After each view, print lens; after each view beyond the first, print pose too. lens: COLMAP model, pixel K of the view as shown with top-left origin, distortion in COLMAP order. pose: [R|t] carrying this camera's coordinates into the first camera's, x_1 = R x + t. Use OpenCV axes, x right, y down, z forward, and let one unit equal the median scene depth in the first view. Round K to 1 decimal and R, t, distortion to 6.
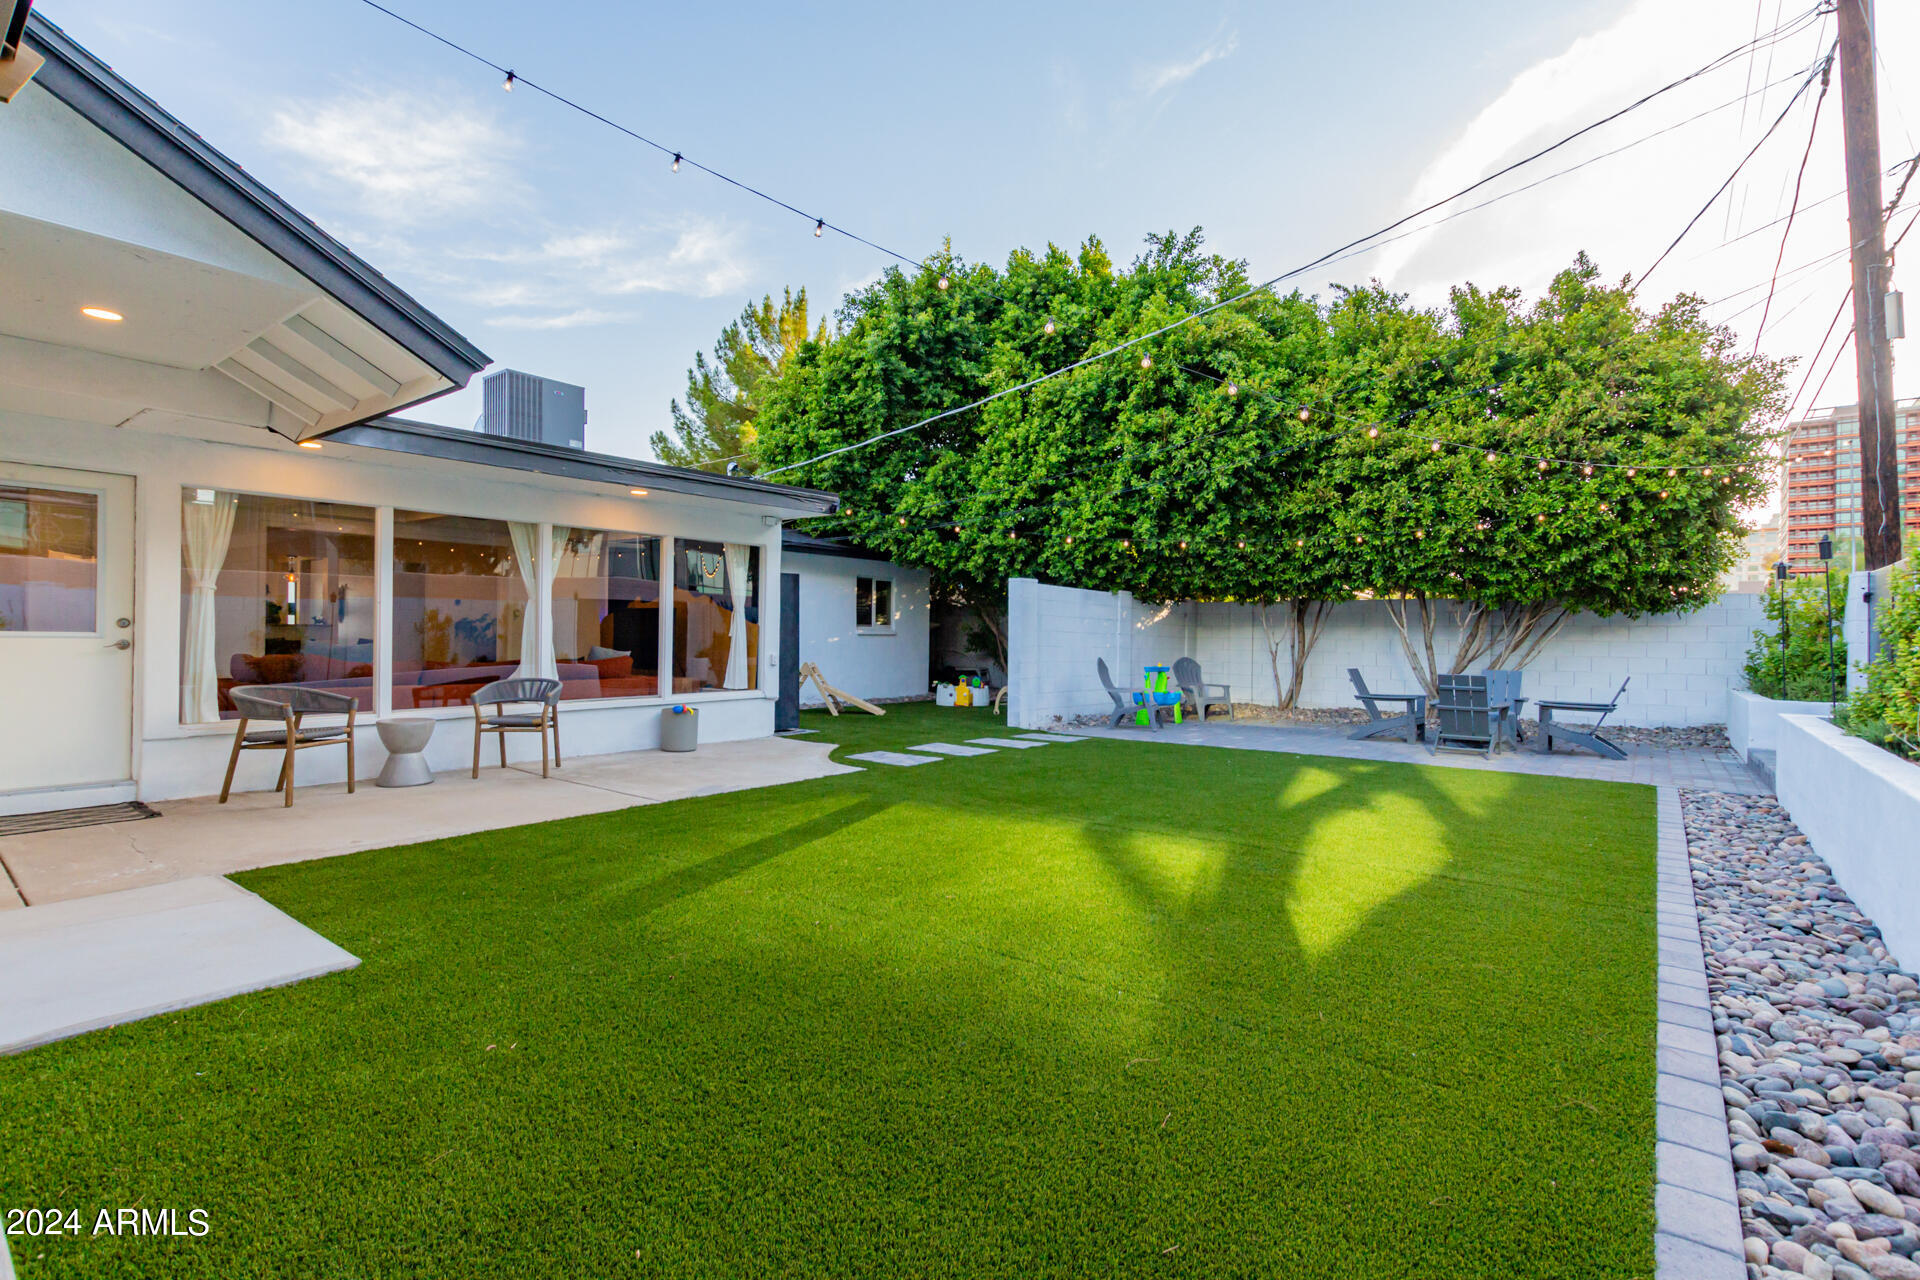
lens RADIAL K [[876.3, 0, 960.0], [0, 876.3, 640.0], [0, 0, 1]] dist [-0.001396, -0.000070]
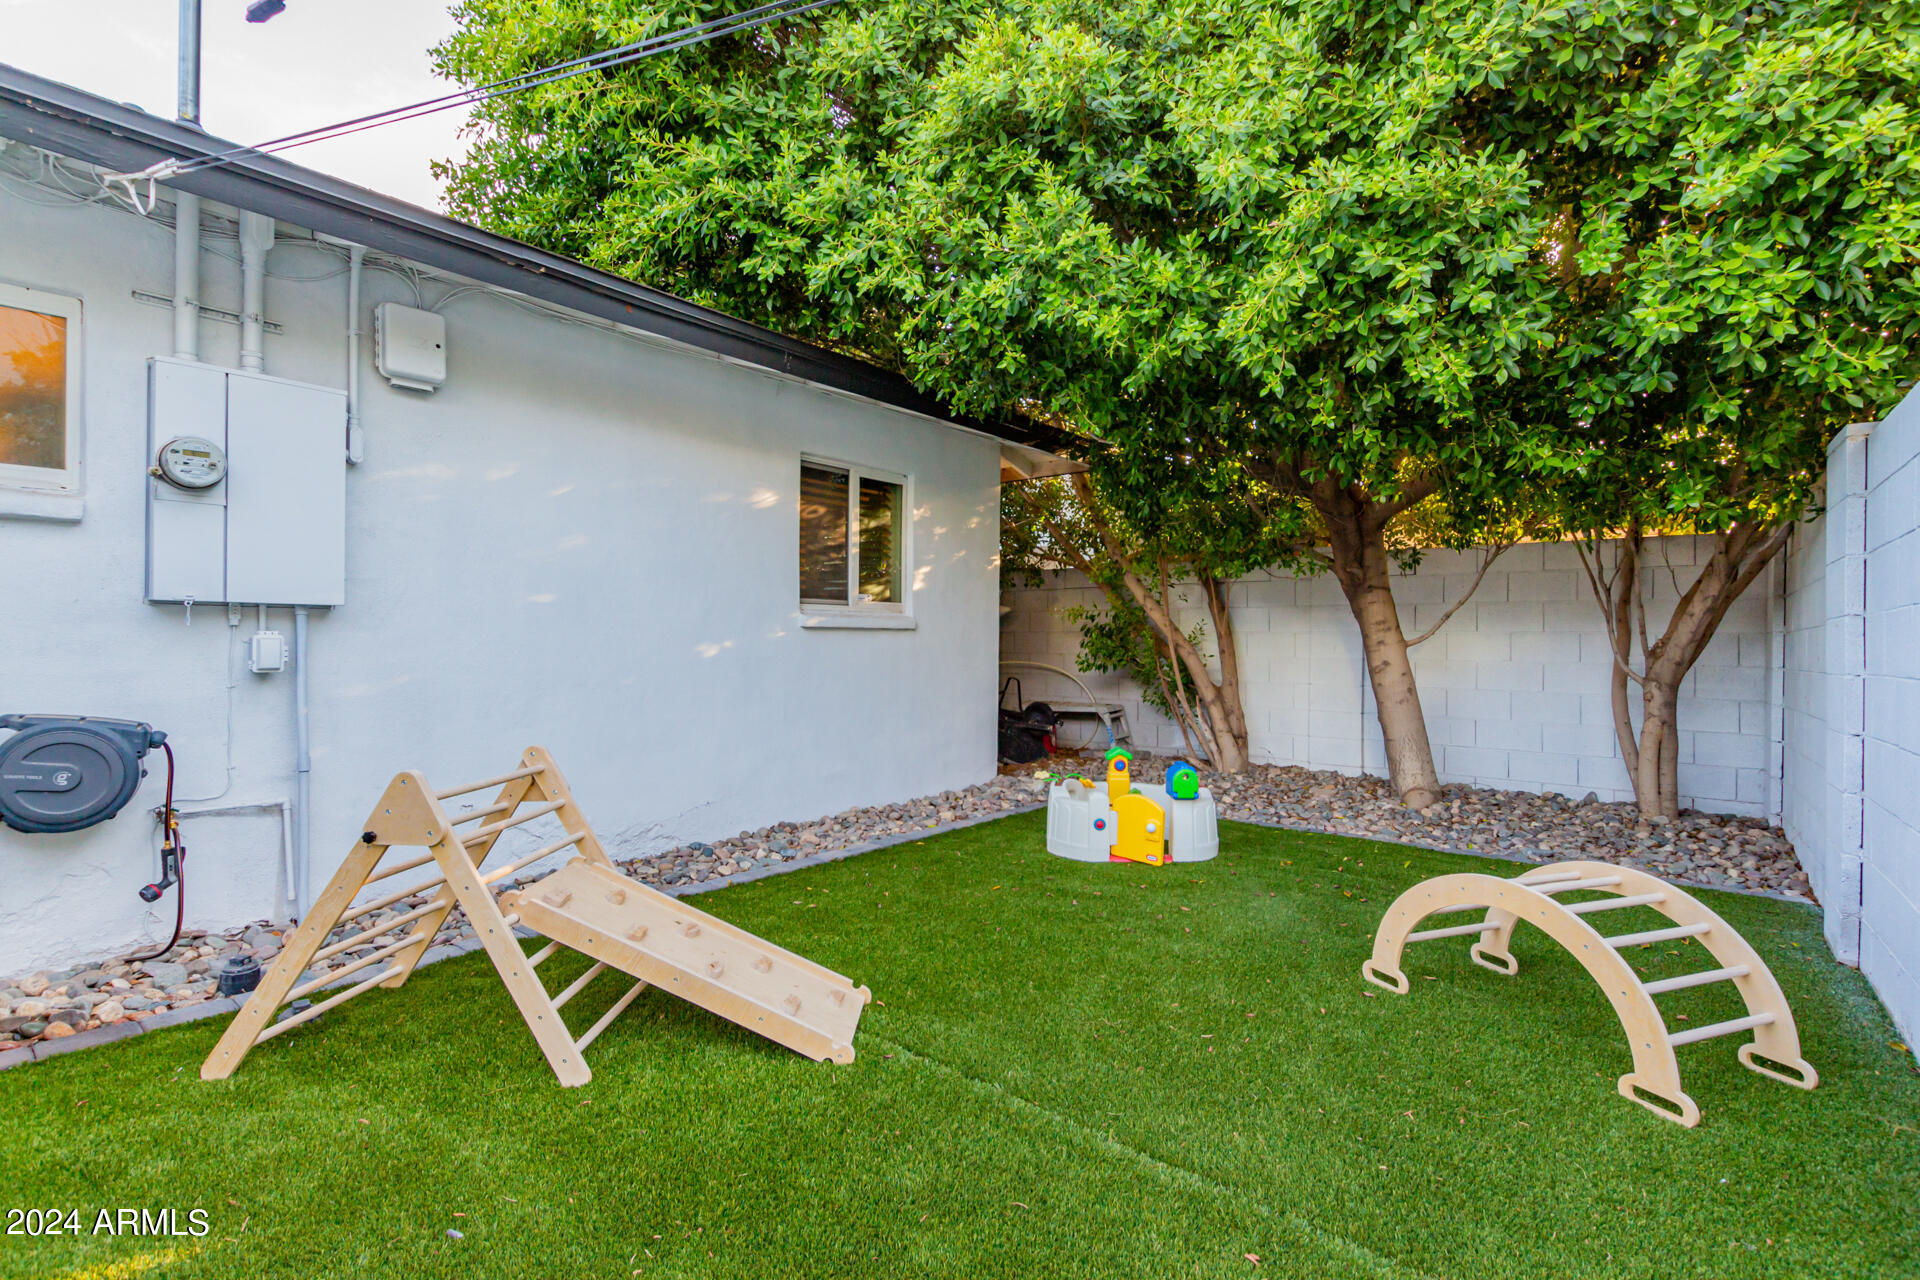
lens RADIAL K [[876.3, 0, 960.0], [0, 876.3, 640.0], [0, 0, 1]] dist [-0.001396, -0.000070]
pose [[0.999858, -0.001694, -0.016737, -0.049583], [0.001600, 0.999983, -0.005659, 0.000723], [0.016746, 0.005631, 0.999844, 0.654015]]
